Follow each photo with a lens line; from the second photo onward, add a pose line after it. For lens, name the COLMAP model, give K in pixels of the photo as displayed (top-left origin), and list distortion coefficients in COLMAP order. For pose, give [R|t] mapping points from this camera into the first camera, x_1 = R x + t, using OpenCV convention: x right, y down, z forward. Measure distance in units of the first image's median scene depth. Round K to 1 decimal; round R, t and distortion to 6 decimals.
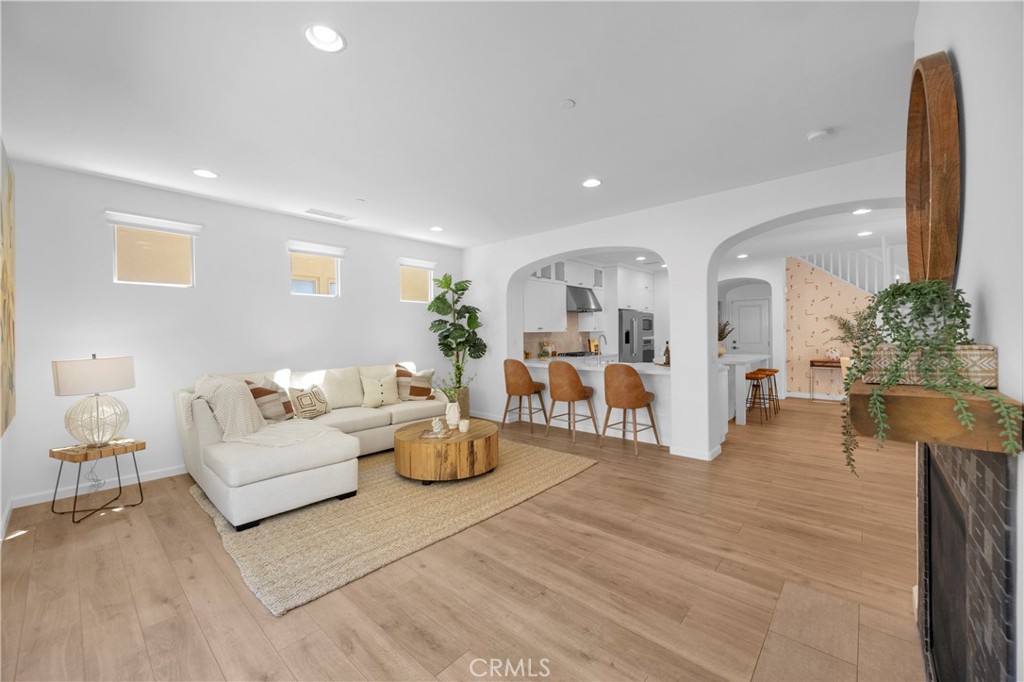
lens RADIAL K [[399.8, 0, 512.0], [0, 399.8, 341.0], [0, 0, 1]] dist [0.000808, -0.000002]
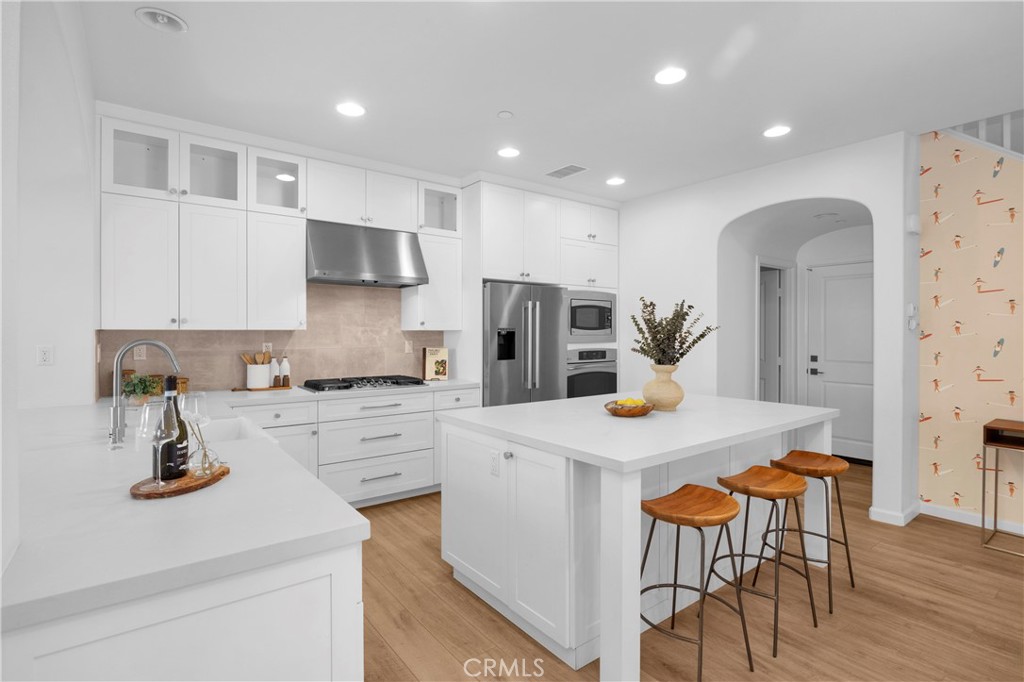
lens RADIAL K [[492.3, 0, 515.8], [0, 492.3, 338.5], [0, 0, 1]] dist [-0.013015, 0.000165]
pose [[0.982041, 0.017122, -0.187888, 0.449865], [-0.018065, 0.999831, -0.003309, -0.016593], [0.187800, 0.006644, 0.982185, 0.541145]]
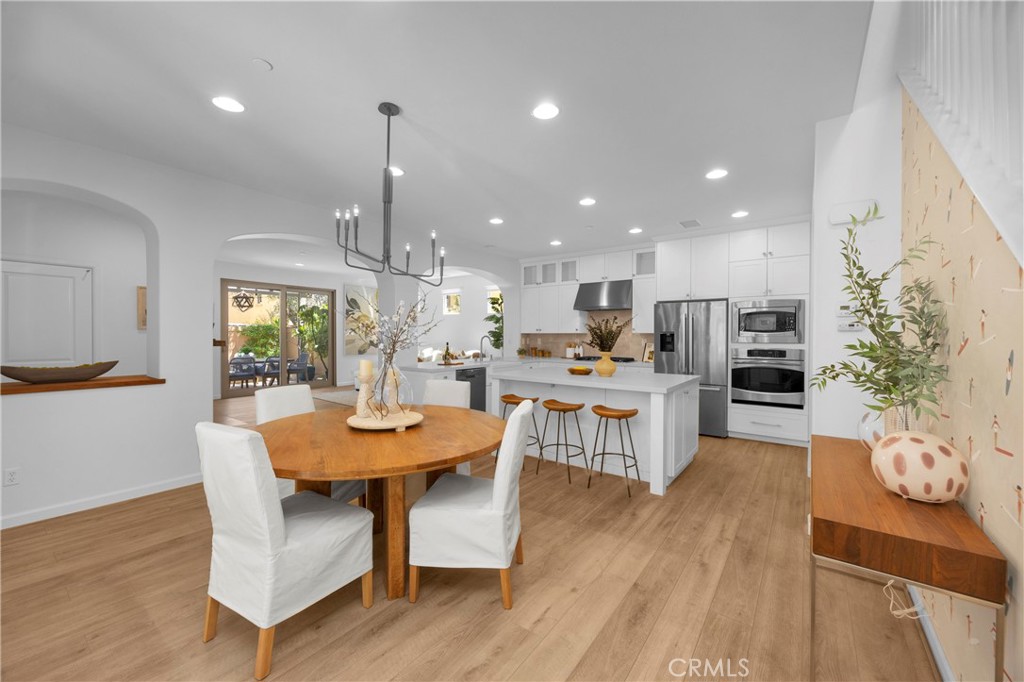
lens RADIAL K [[399.8, 0, 512.0], [0, 399.8, 341.0], [0, 0, 1]] dist [0.000808, -0.000002]
pose [[0.095002, 0.029477, -0.995041, 1.063127], [-0.023678, 0.999346, 0.027344, -0.026918], [0.995195, 0.020963, 0.095638, 0.759119]]
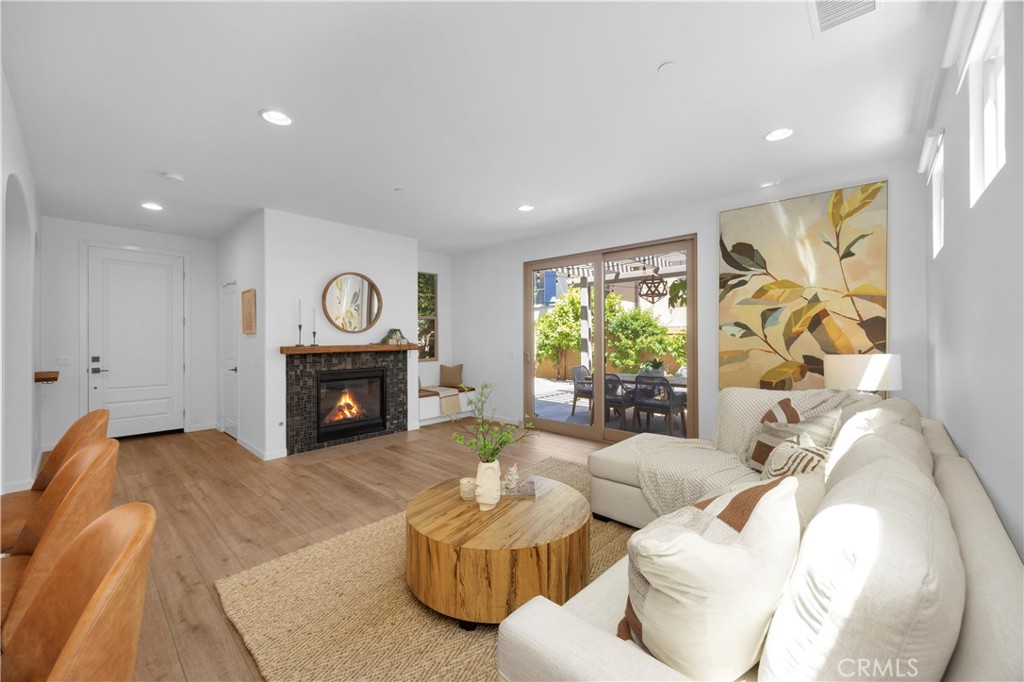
lens RADIAL K [[399.8, 0, 512.0], [0, 399.8, 341.0], [0, 0, 1]] dist [0.000808, -0.000002]
pose [[-0.999795, 0.015396, 0.013161, -0.107248], [0.015697, 0.999611, 0.023056, -0.010996], [-0.012801, 0.023258, -0.999648, 0.872804]]
